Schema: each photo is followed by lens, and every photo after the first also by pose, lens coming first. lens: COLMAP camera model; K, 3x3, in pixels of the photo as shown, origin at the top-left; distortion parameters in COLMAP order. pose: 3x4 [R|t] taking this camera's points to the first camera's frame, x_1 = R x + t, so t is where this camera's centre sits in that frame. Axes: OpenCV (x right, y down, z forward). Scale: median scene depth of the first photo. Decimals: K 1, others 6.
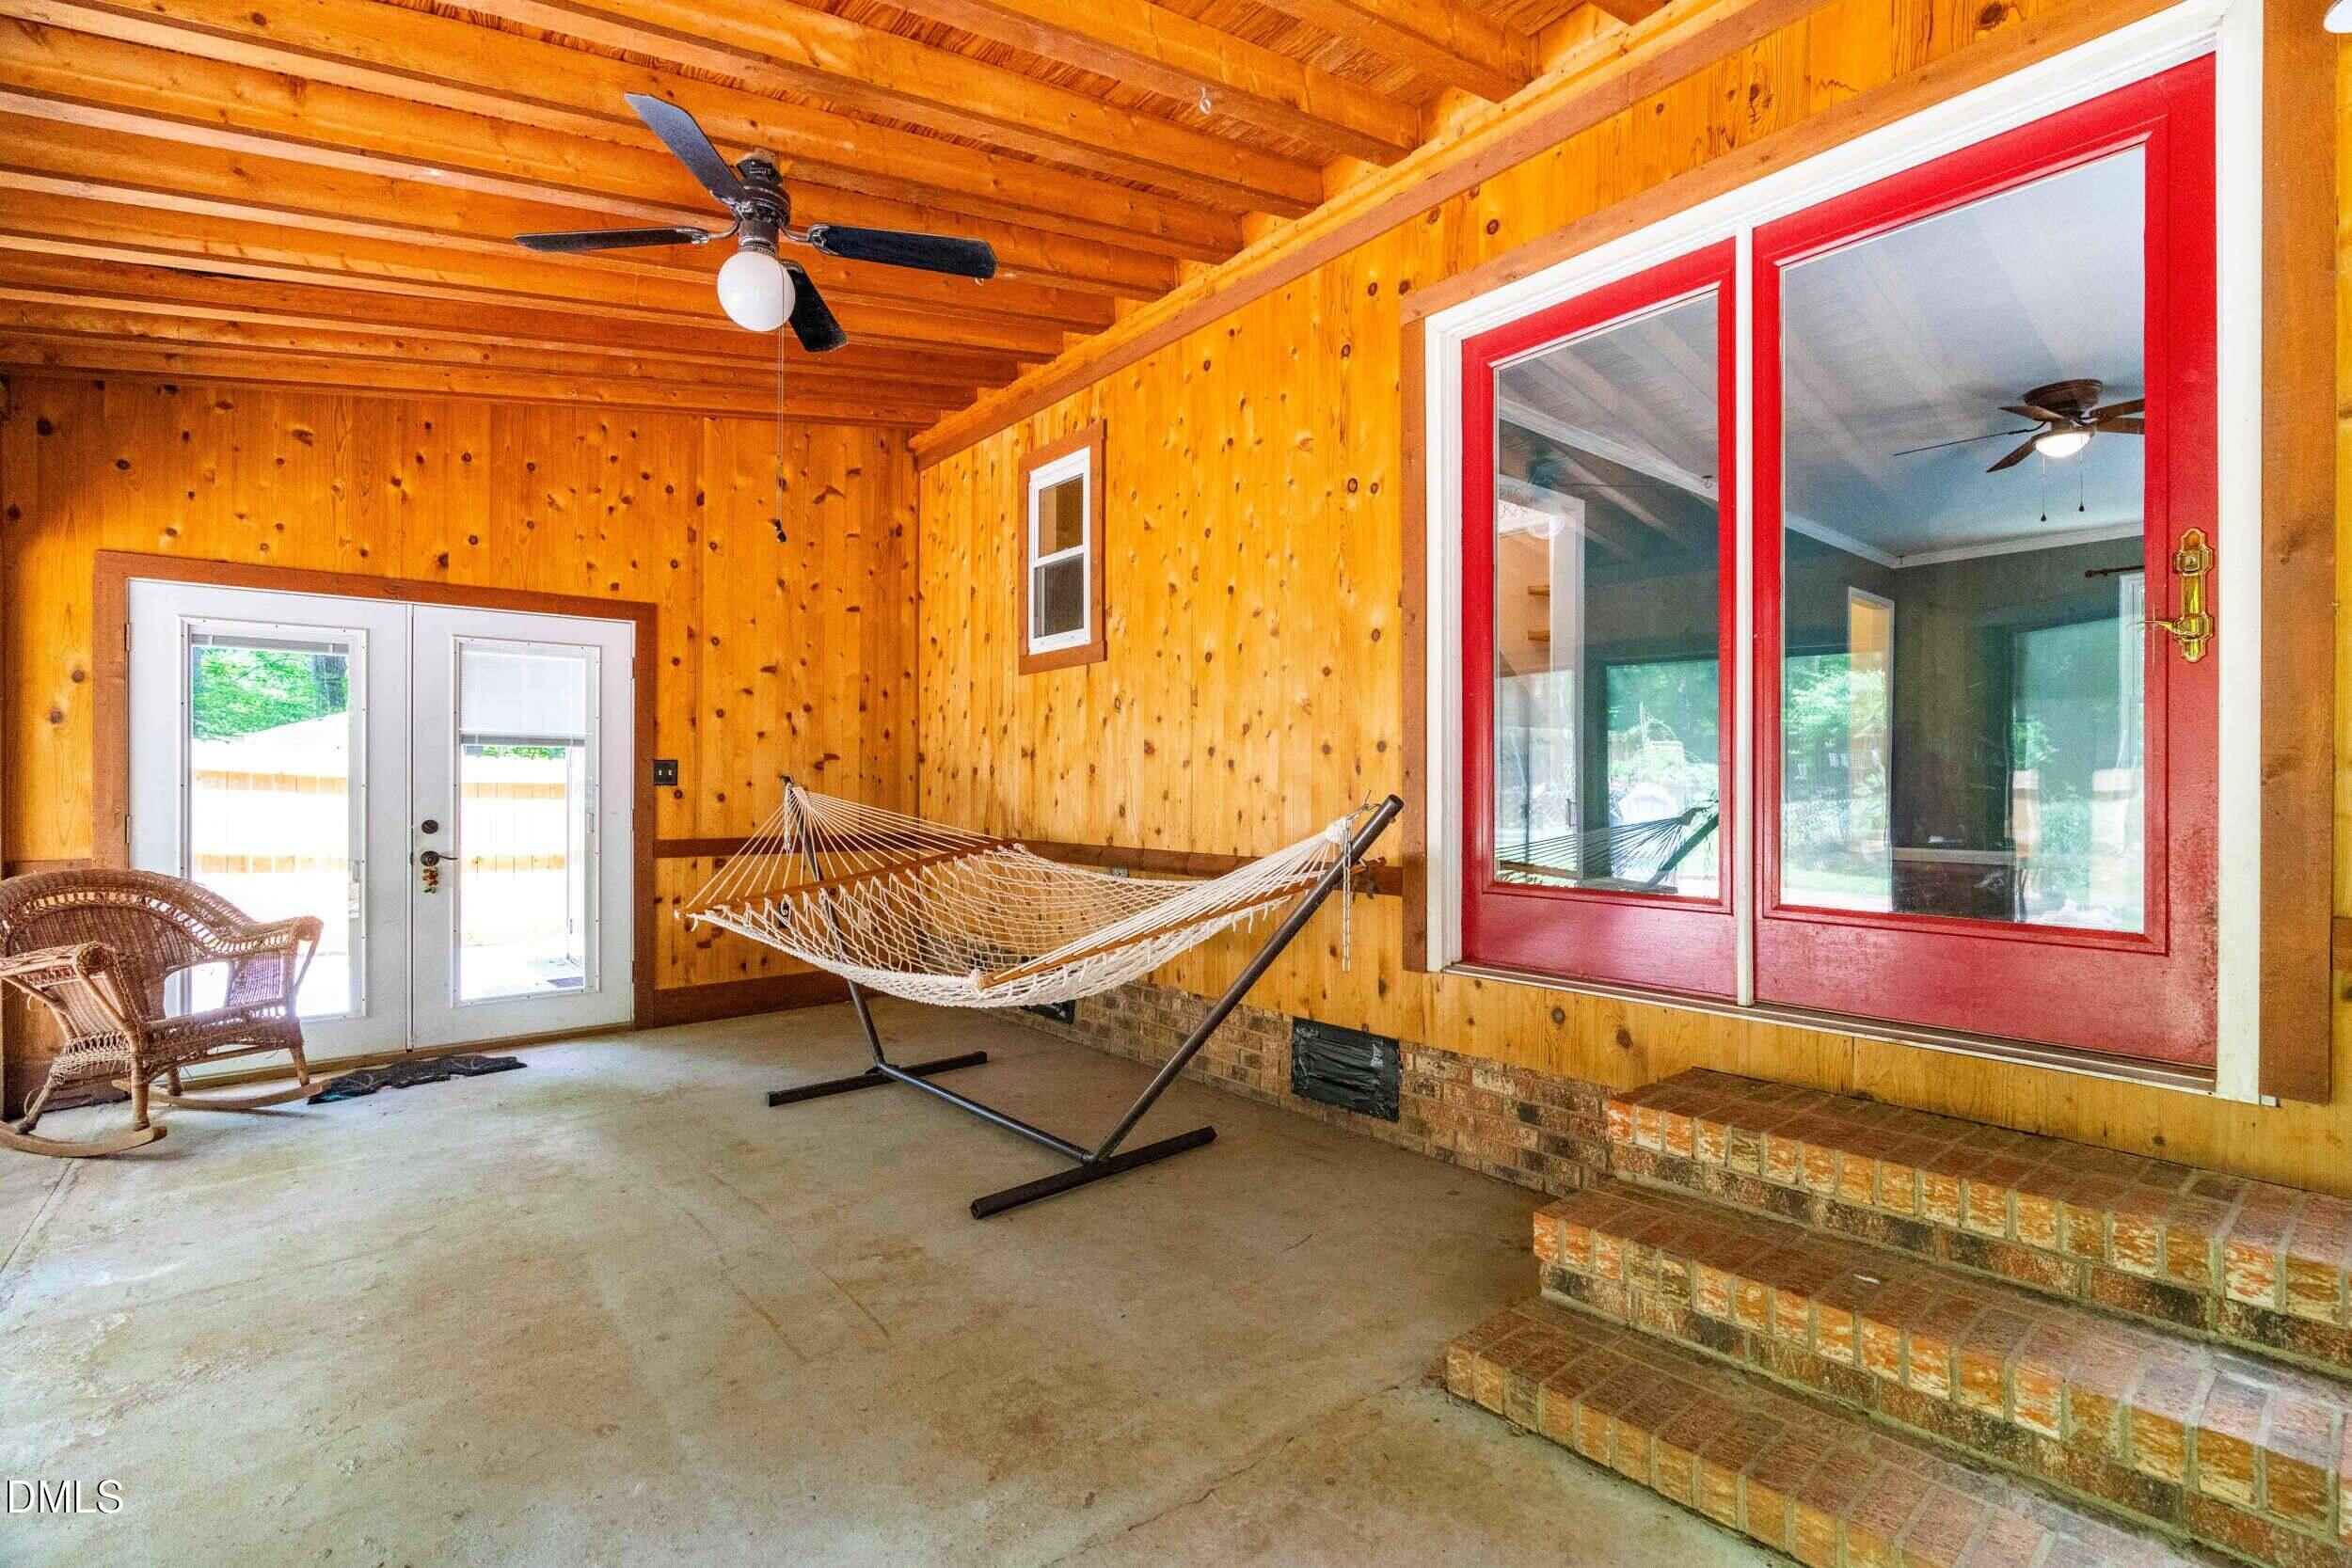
lens RADIAL K [[1083.6, 0, 1171.4], [0, 1083.6, 783.5], [0, 0, 1]] dist [-0.014536, 0.005124]
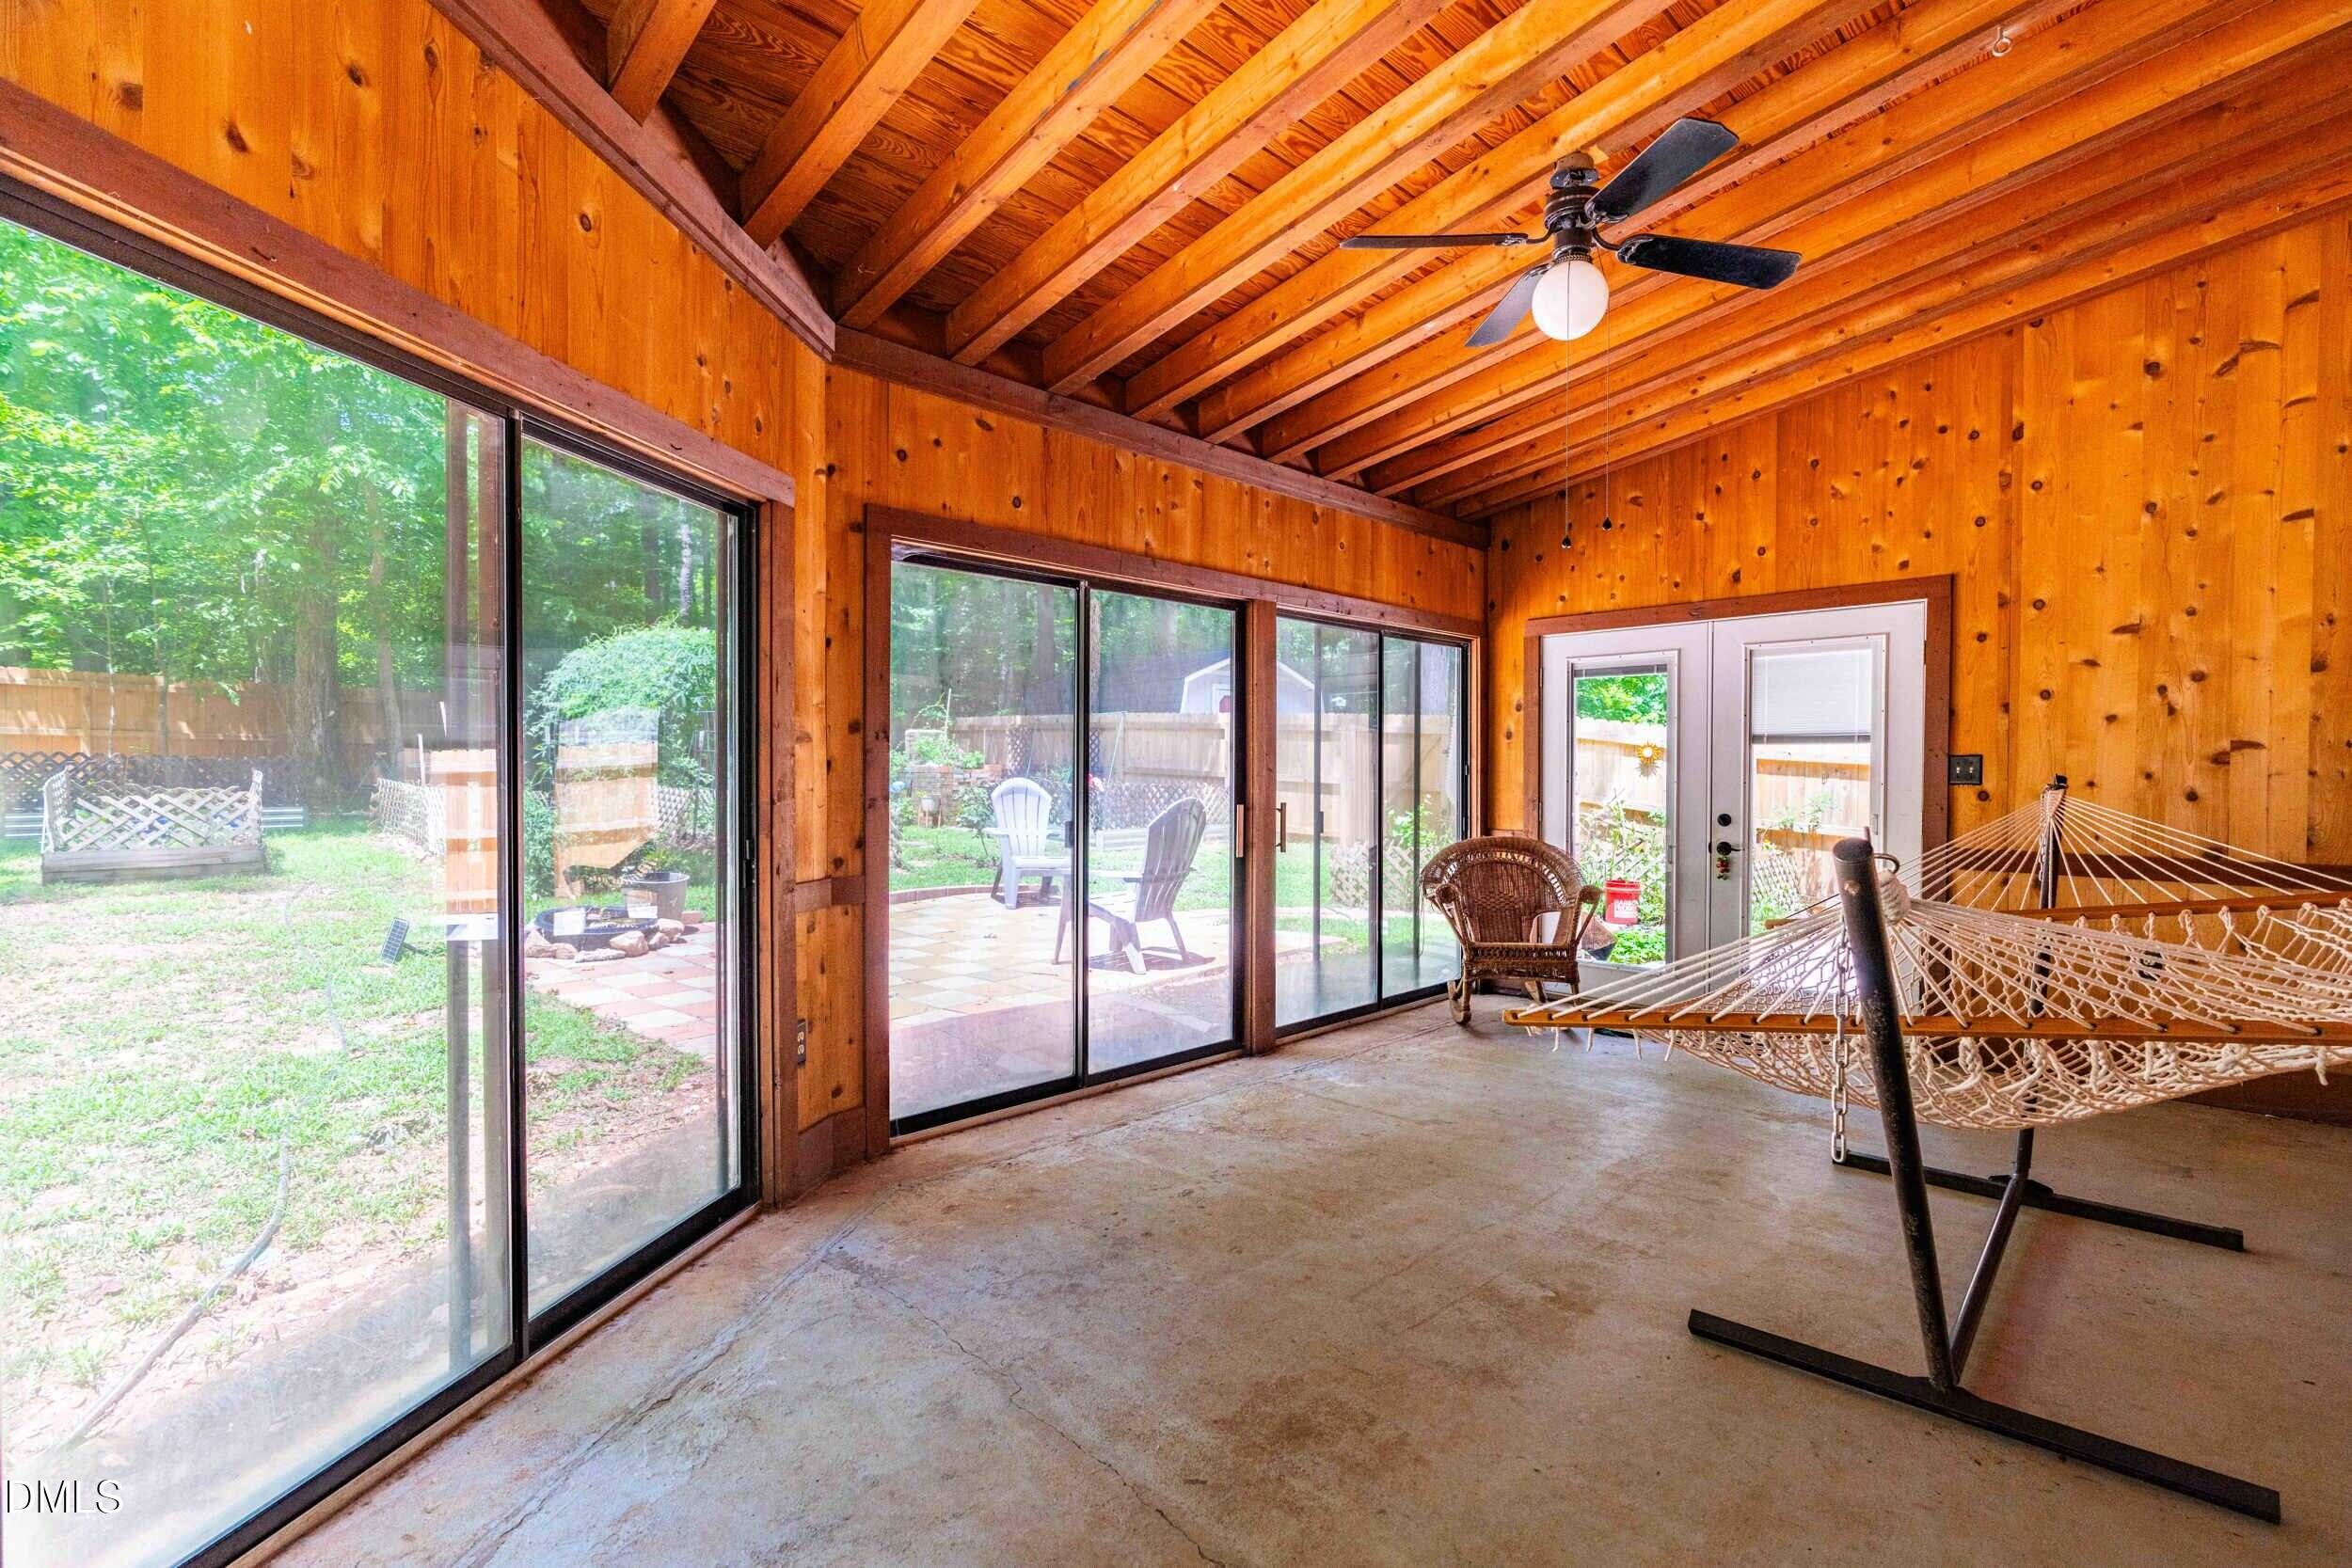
lens RADIAL K [[1083.6, 0, 1171.4], [0, 1083.6, 783.5], [0, 0, 1]] dist [-0.014536, 0.005124]
pose [[0.066274, 0.014386, -0.997698, 0.357689], [0.001954, 0.999892, 0.014548, -0.013647], [0.997800, -0.002913, 0.066239, 0.334936]]
